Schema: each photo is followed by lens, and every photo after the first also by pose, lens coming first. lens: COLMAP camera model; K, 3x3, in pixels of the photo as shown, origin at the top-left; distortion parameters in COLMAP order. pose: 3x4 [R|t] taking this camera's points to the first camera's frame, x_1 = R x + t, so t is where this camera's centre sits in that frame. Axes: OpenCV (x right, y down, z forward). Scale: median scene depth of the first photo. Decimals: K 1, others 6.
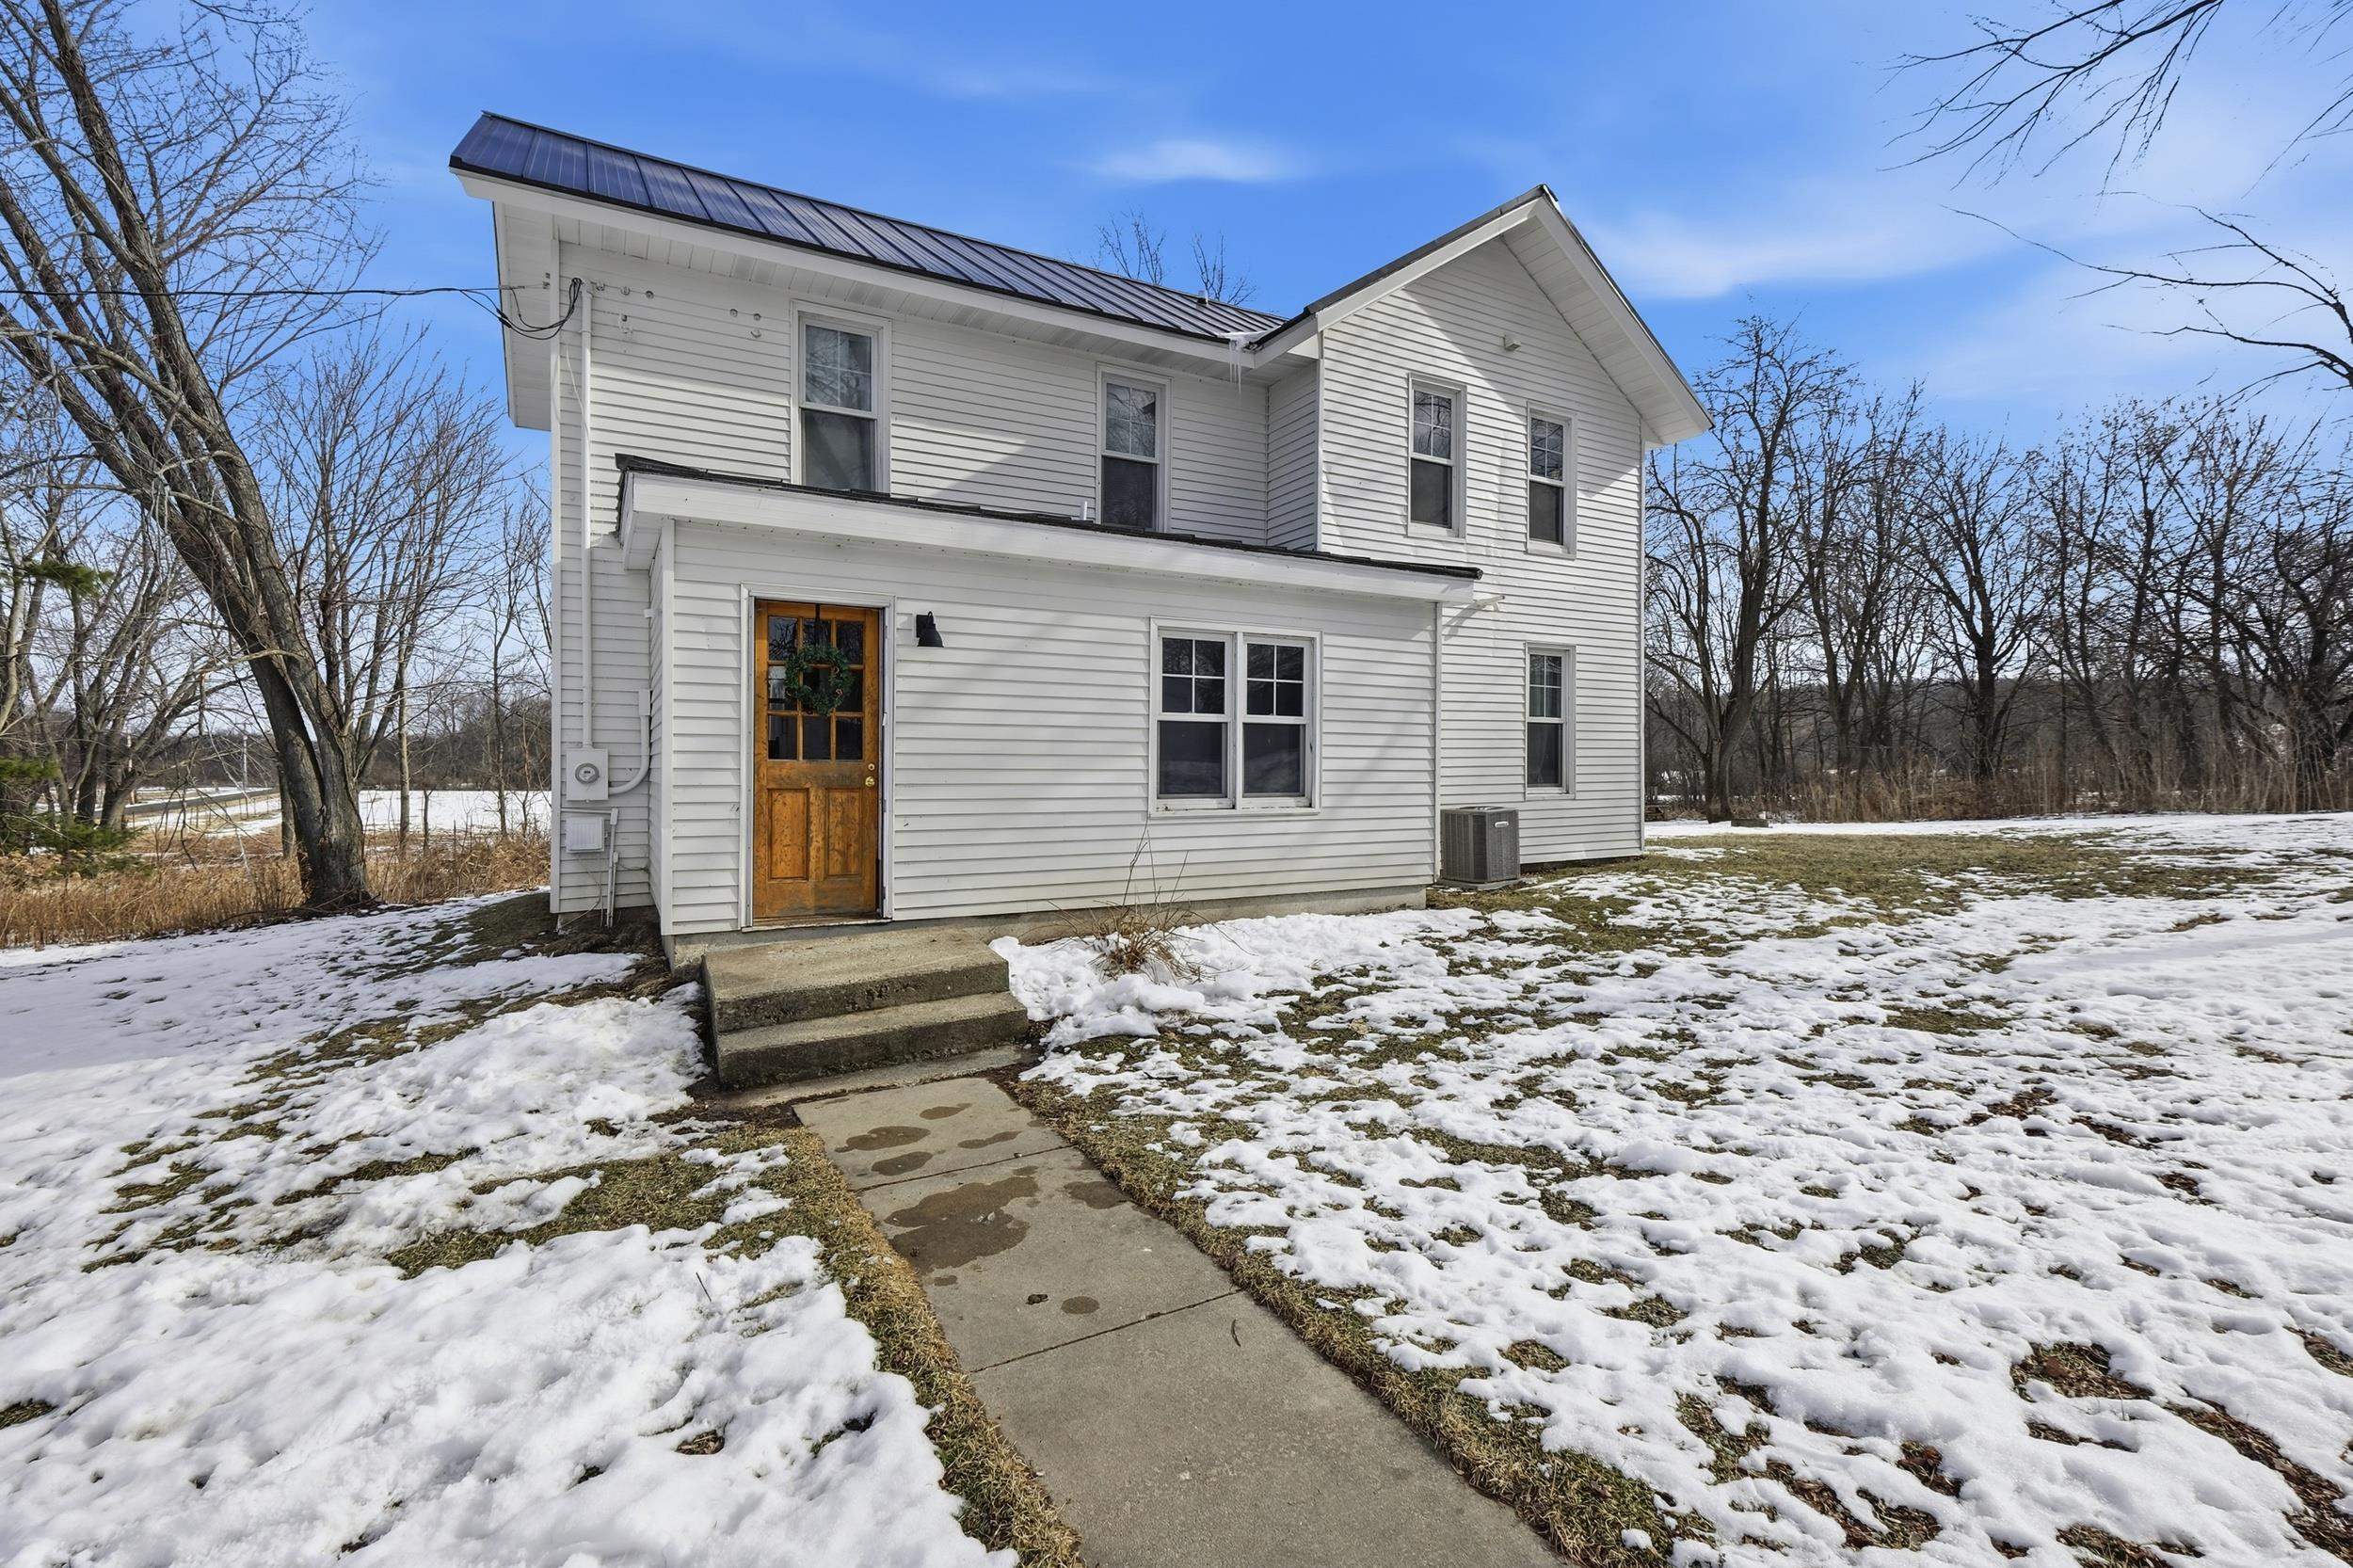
lens RADIAL K [[1013.8, 0, 1160.5], [0, 1013.8, 791.1], [0, 0, 1]] dist [0.019109, 0.000014]
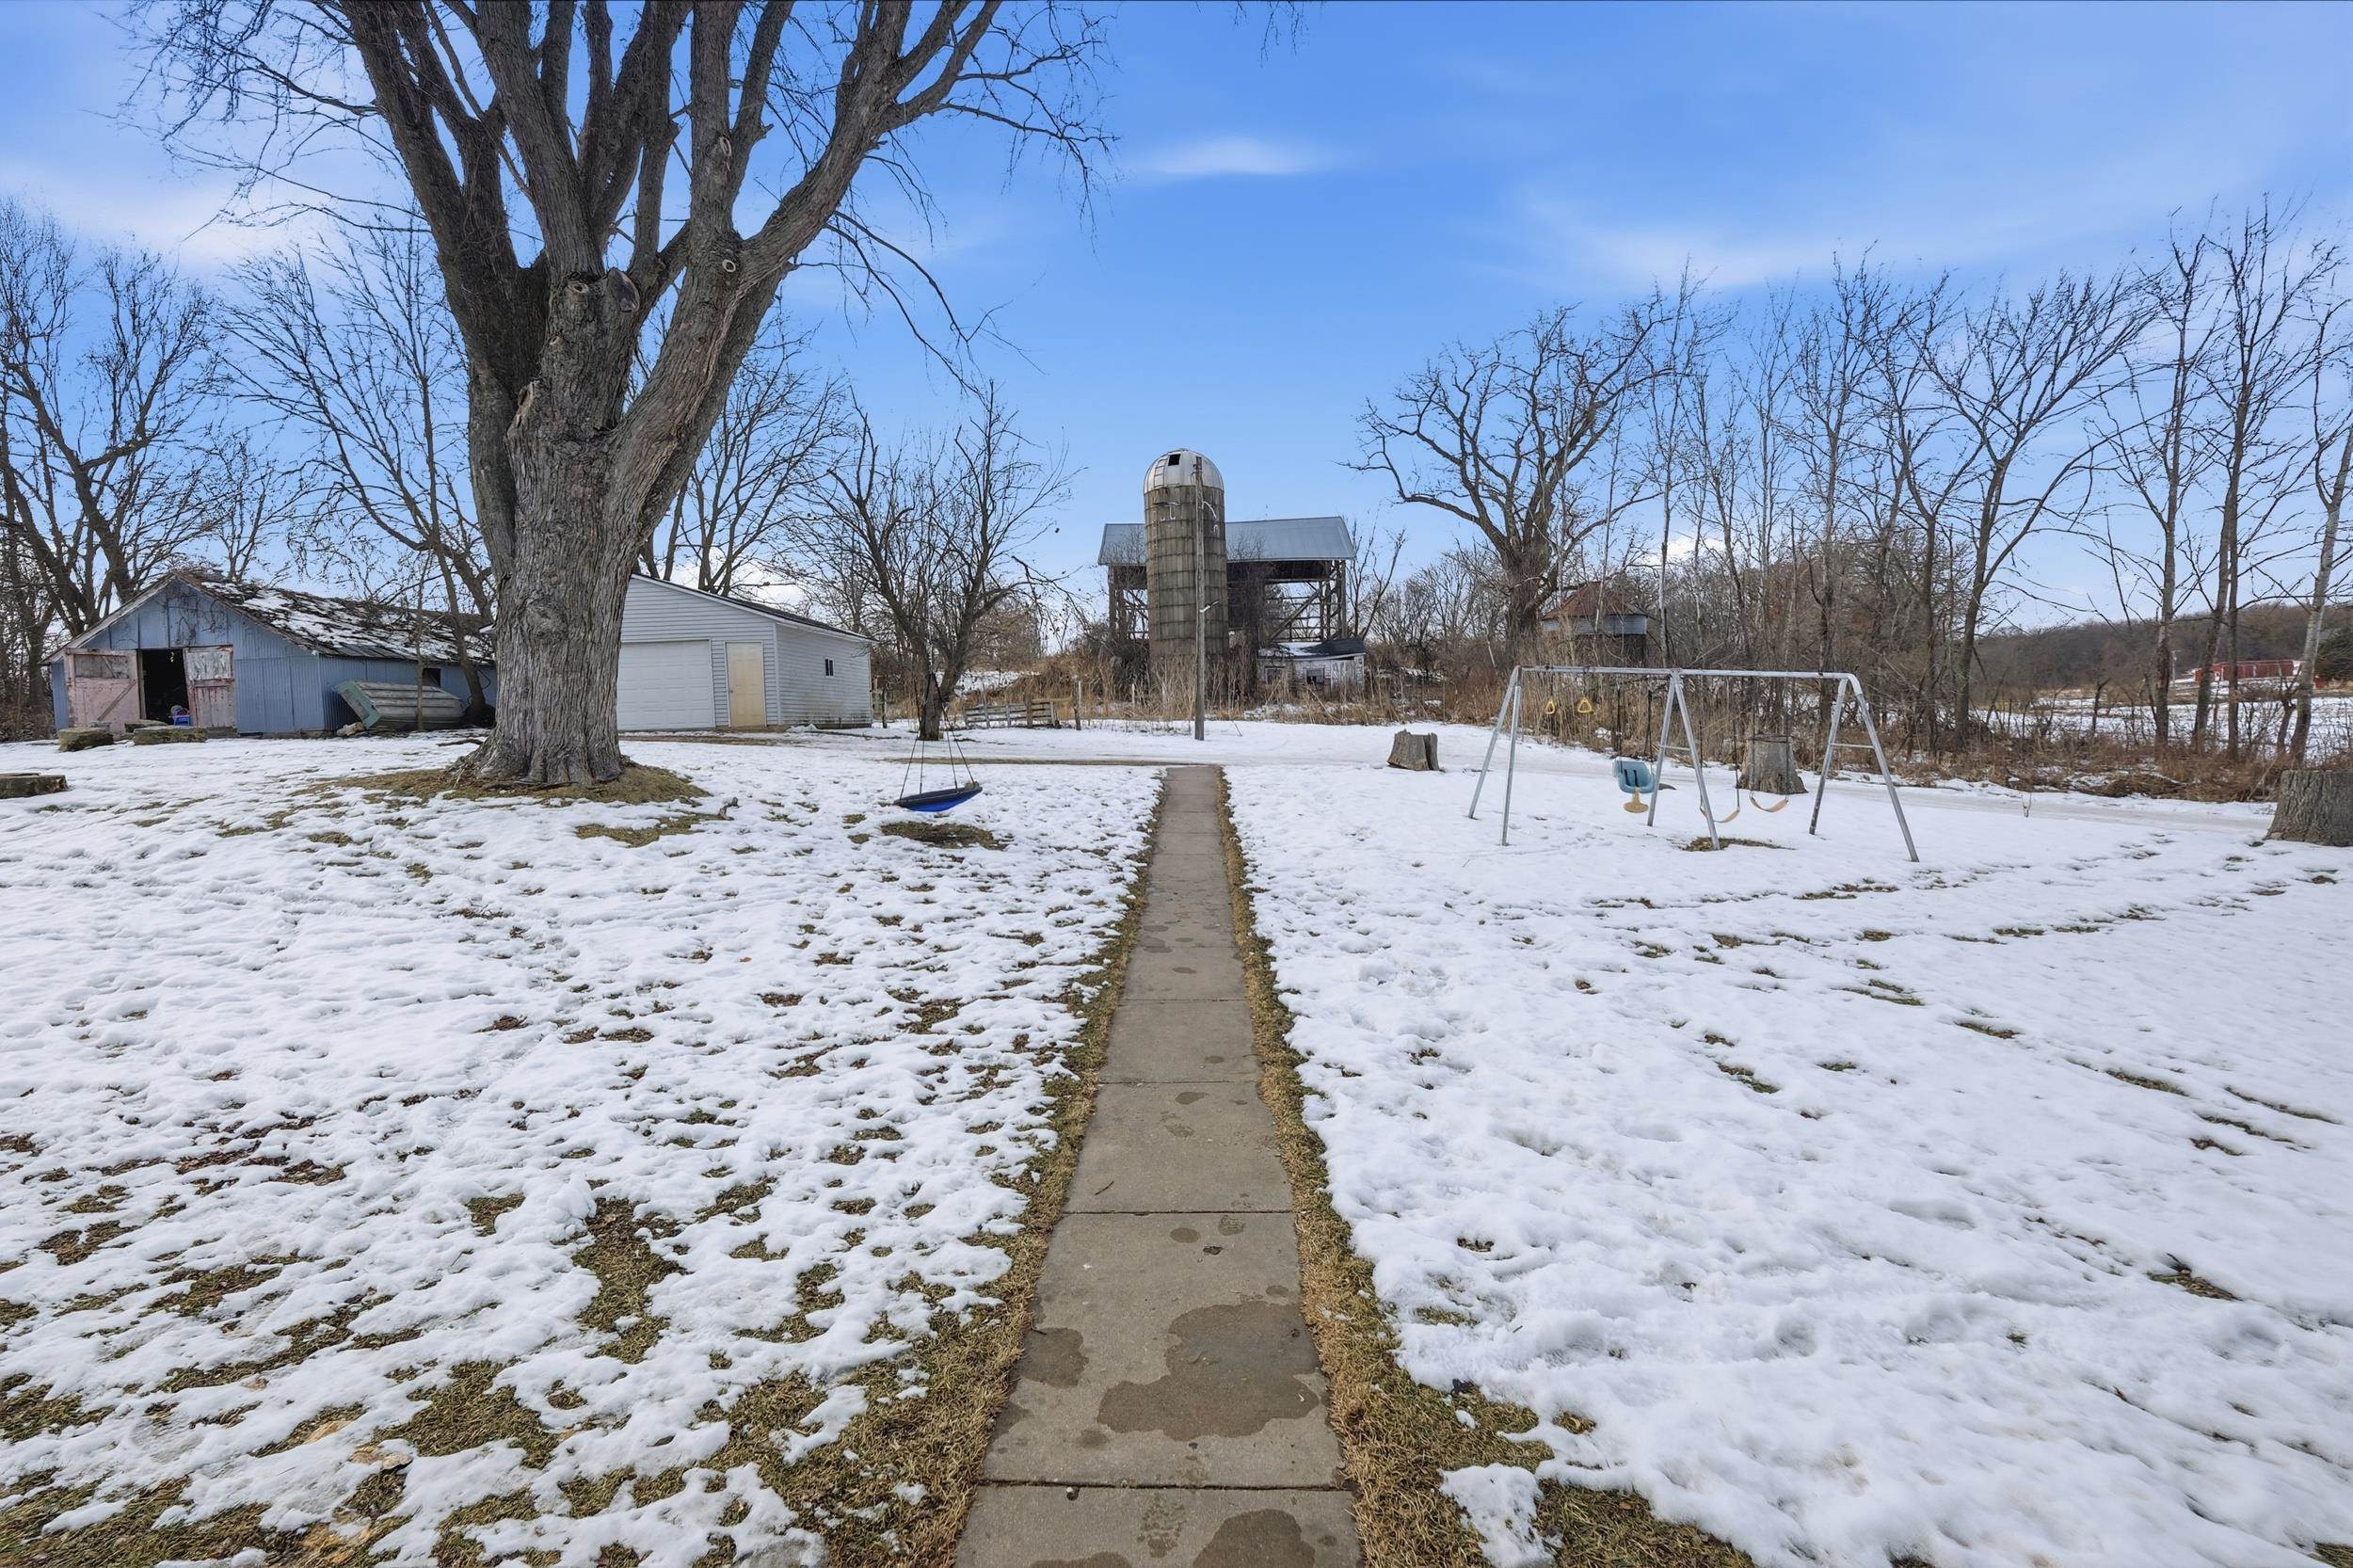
lens RADIAL K [[1052.2, 0, 1171.8], [0, 1052.2, 769.6], [0, 0, 1]] dist [0.001760, 0.000126]
pose [[-0.865212, 0.003372, 0.501395, -0.300048], [0.047826, 0.995973, 0.075831, -0.060211], [-0.499120, 0.089590, -0.861889, 0.883828]]
